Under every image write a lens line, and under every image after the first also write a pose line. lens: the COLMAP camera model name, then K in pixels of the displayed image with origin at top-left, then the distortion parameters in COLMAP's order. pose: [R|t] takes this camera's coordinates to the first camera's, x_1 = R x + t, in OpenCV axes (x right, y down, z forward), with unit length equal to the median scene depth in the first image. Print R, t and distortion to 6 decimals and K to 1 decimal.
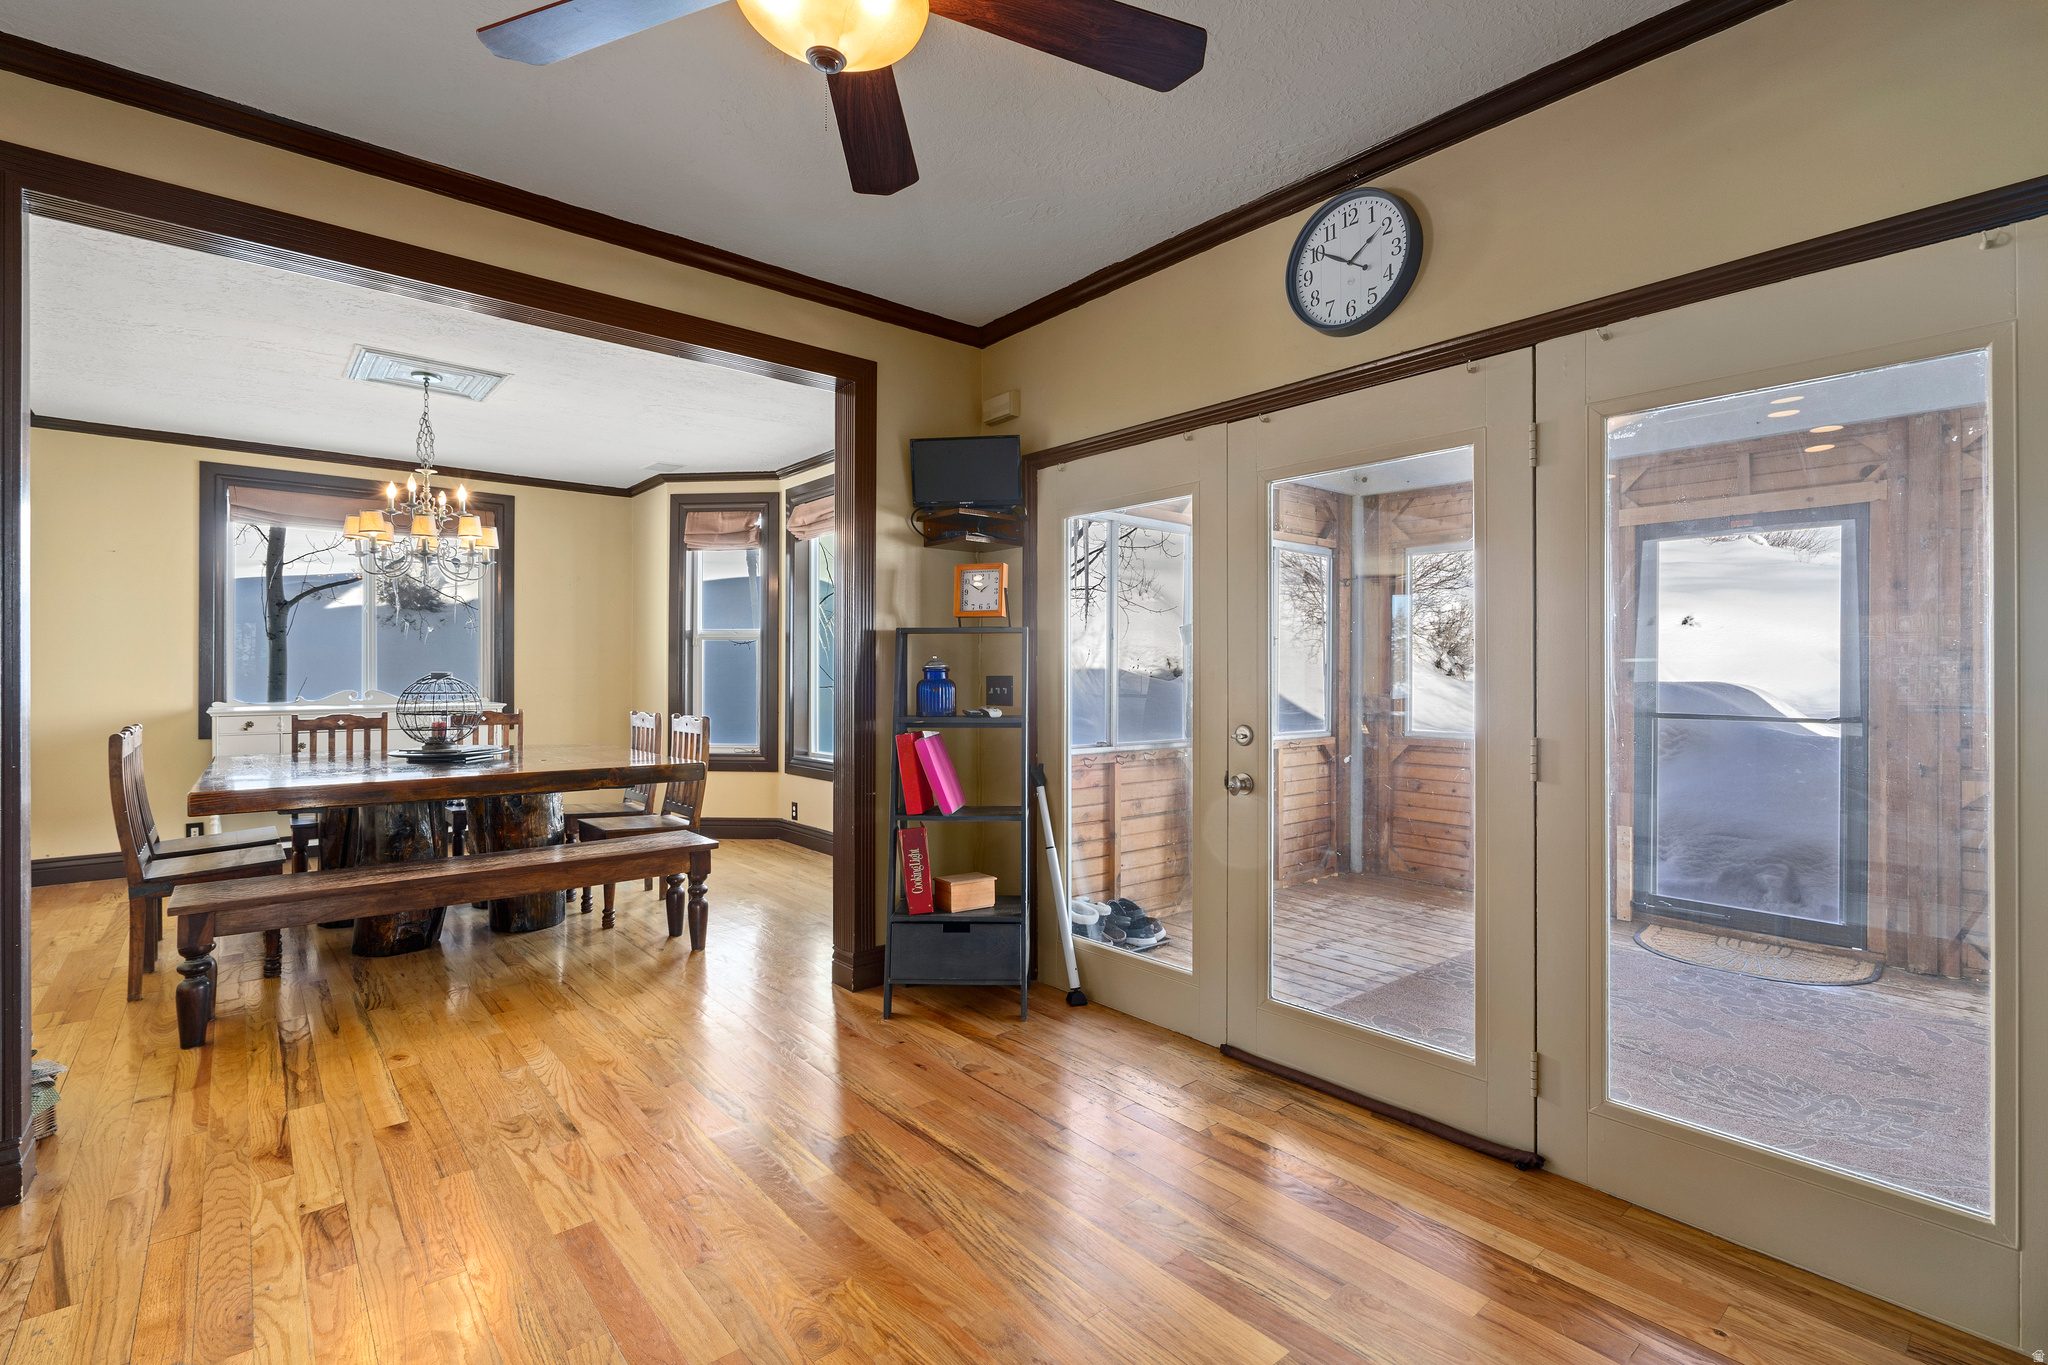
lens RADIAL K [[933.2, 0, 1028.3], [0, 933.2, 671.4], [0, 0, 1]] dist [-0.003868, 0.001624]
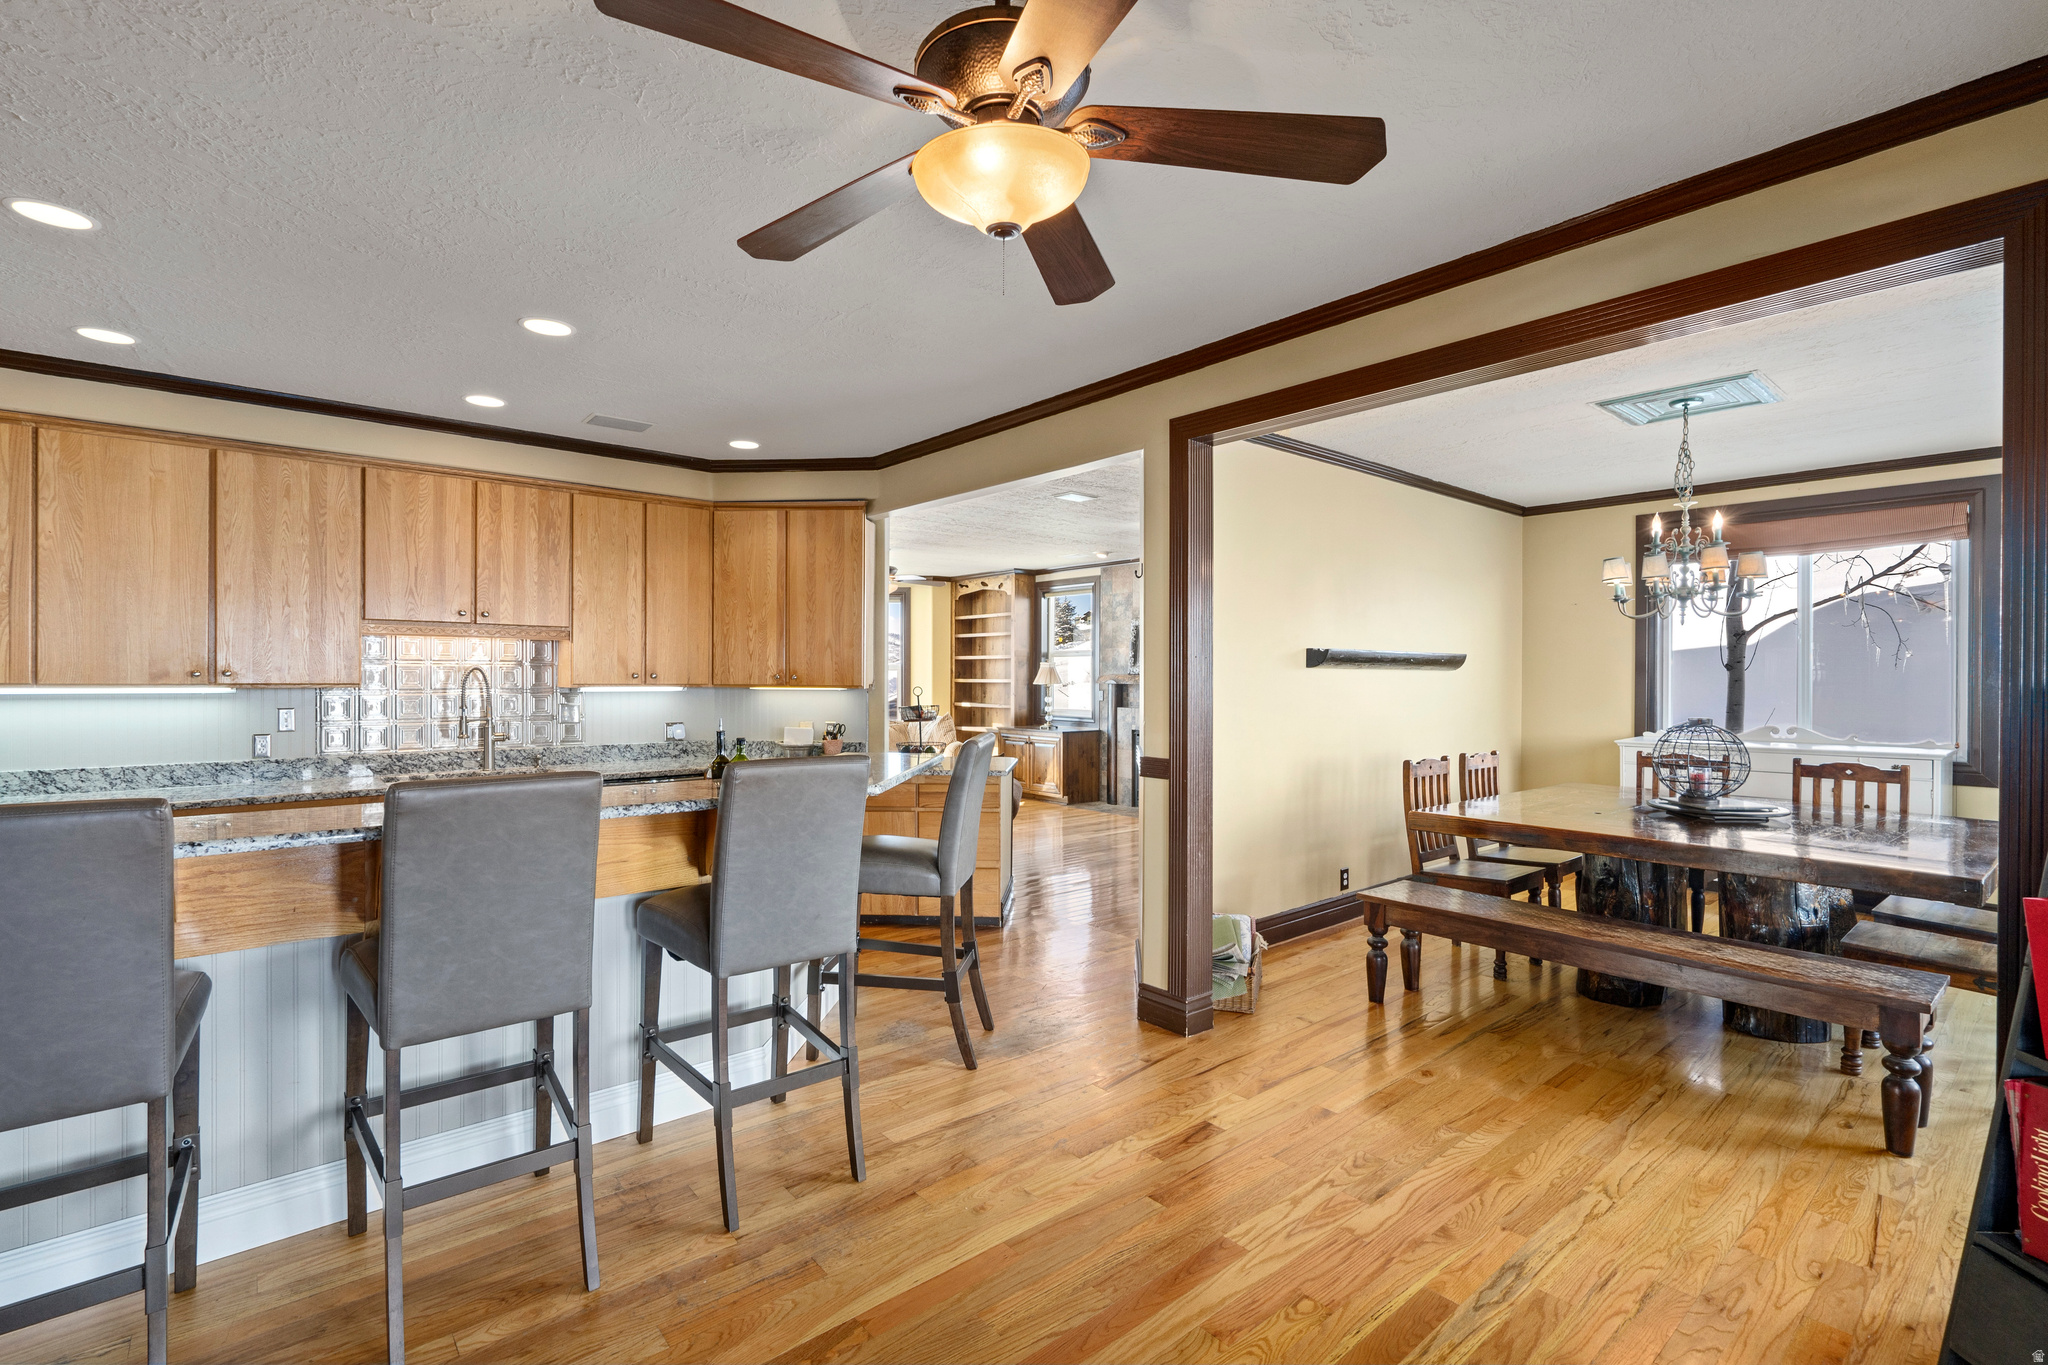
lens RADIAL K [[933.2, 0, 1023.6], [0, 933.2, 678.4], [0, 0, 1]] dist [-0.003868, 0.001624]
pose [[-0.014073, 0.002769, -0.999897, 0.352049], [0.000931, 0.999996, 0.002756, -0.050734], [0.999901, -0.000893, -0.014075, 0.412389]]
